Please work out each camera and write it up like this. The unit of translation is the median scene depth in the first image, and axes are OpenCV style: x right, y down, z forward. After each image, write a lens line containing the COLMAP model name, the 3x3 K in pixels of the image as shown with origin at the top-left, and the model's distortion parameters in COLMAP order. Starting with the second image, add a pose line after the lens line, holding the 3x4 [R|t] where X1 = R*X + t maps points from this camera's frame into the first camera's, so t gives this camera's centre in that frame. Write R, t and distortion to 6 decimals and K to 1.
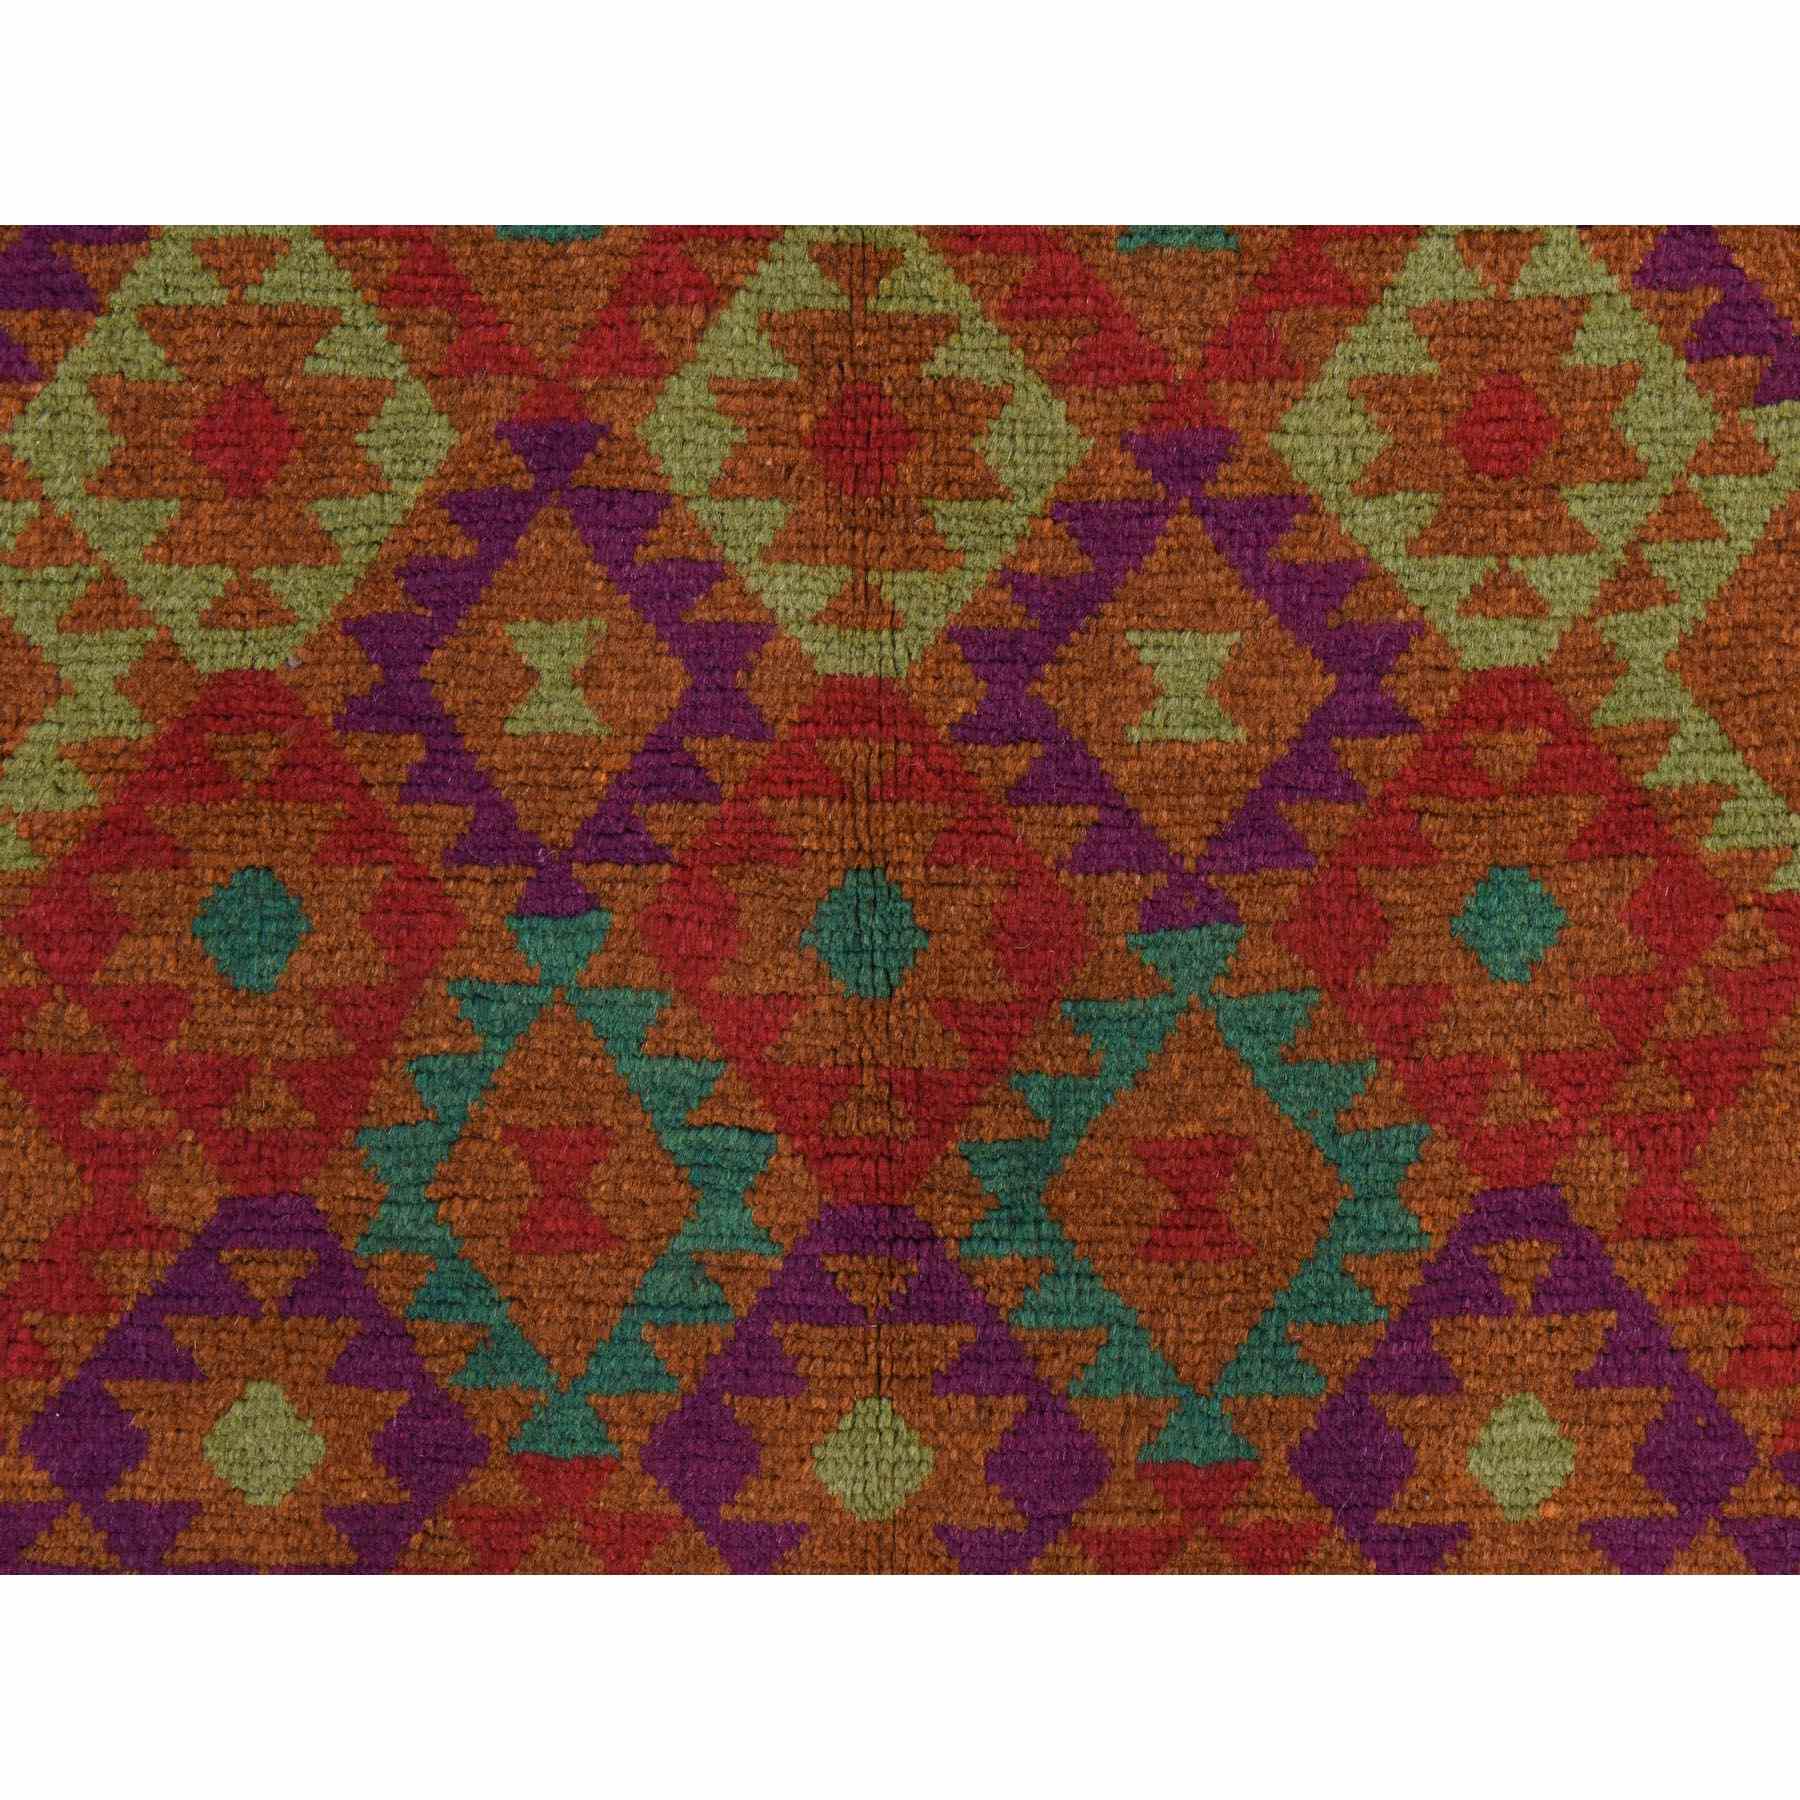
lens RADIAL K [[4382.8, 0, 895.8], [0, 4382.8, 898.7], [0, 0, 1]] dist [0.264460, 0.000000]
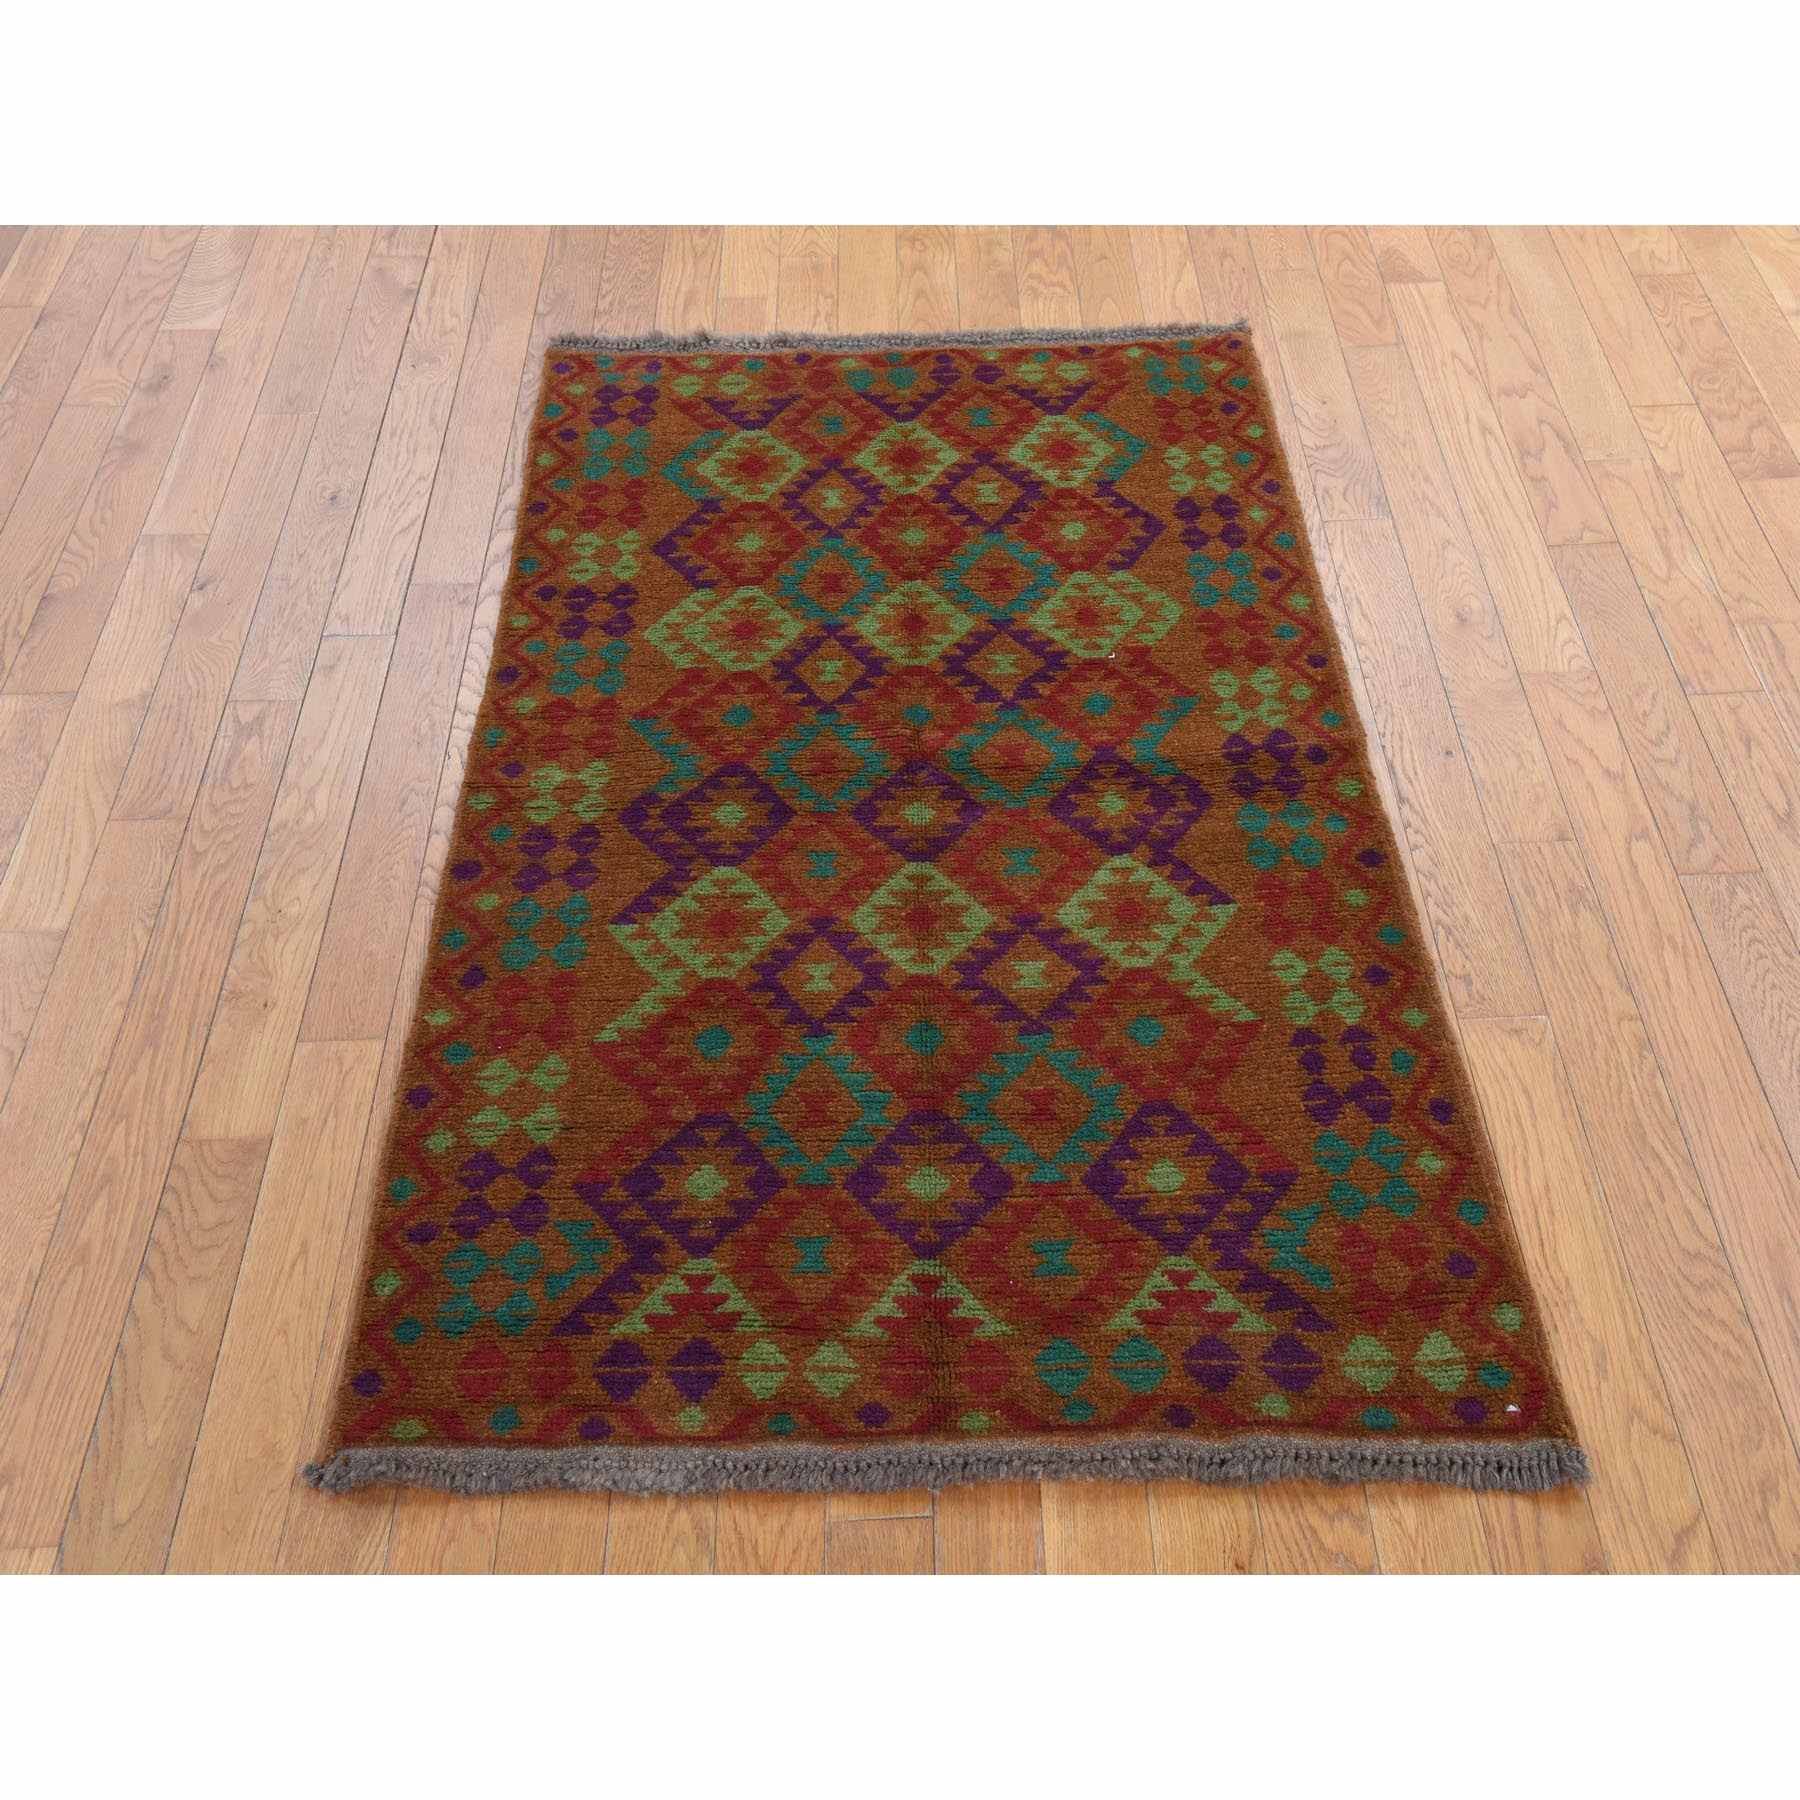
lens RADIAL K [[2061.1, 0, 890.8], [0, 2061.1, 900.1], [0, 0, 1]] dist [0.035072, 0.000000]
pose [[0.999413, -0.020613, -0.027351, 0.010461], [-0.005437, 0.692989, -0.720927, 0.926605], [0.033815, 0.720653, 0.692471, -0.009344]]
